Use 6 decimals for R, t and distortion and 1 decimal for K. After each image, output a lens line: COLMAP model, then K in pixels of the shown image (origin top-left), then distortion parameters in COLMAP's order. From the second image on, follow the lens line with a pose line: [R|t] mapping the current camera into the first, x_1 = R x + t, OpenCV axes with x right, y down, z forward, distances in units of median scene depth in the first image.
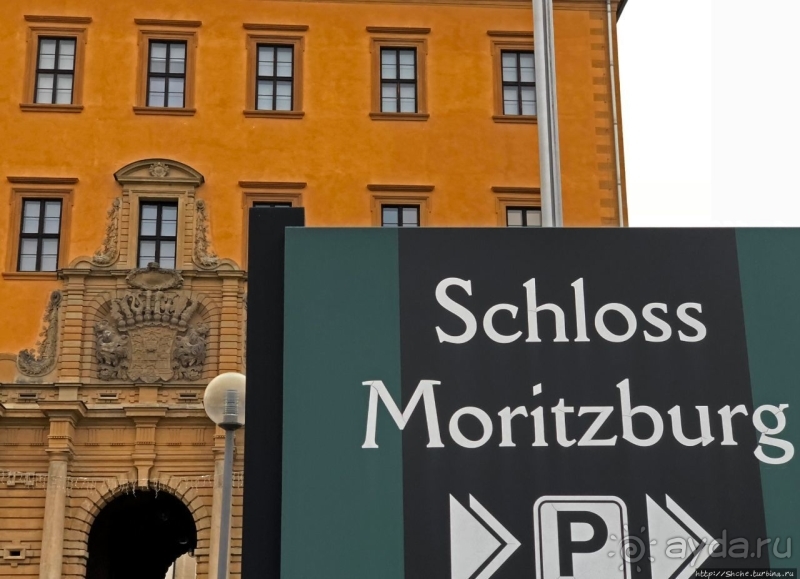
lens RADIAL K [[1324.5, 0, 399.5], [0, 1324.5, 290.6], [0, 0, 1]] dist [0.138344, 0.000000]
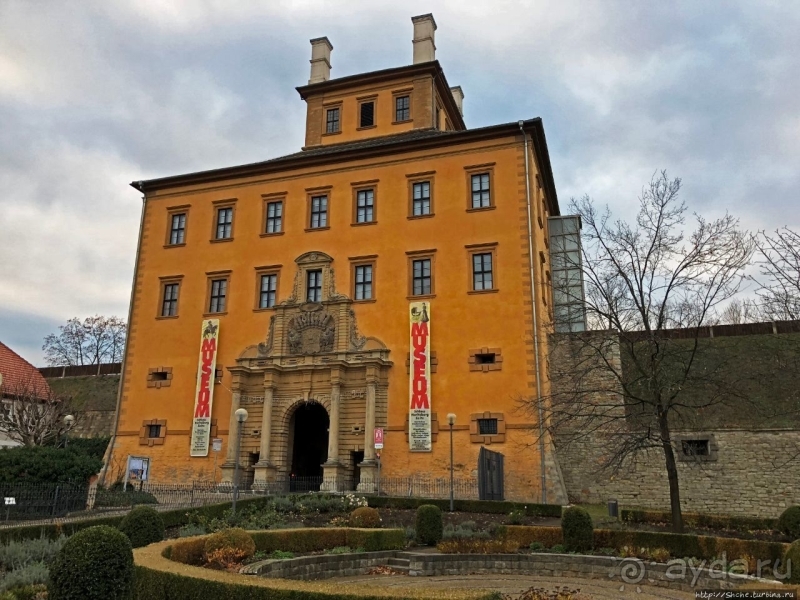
lens RADIAL K [[667.0, 0, 400.2], [0, 667.0, 301.6], [0, 0, 1]] dist [0.186663, -0.001977]
pose [[0.921966, -0.086880, -0.377401, 0.362219], [0.091108, 0.995819, -0.006672, 0.003778], [0.376402, -0.028233, 0.926026, 0.029246]]
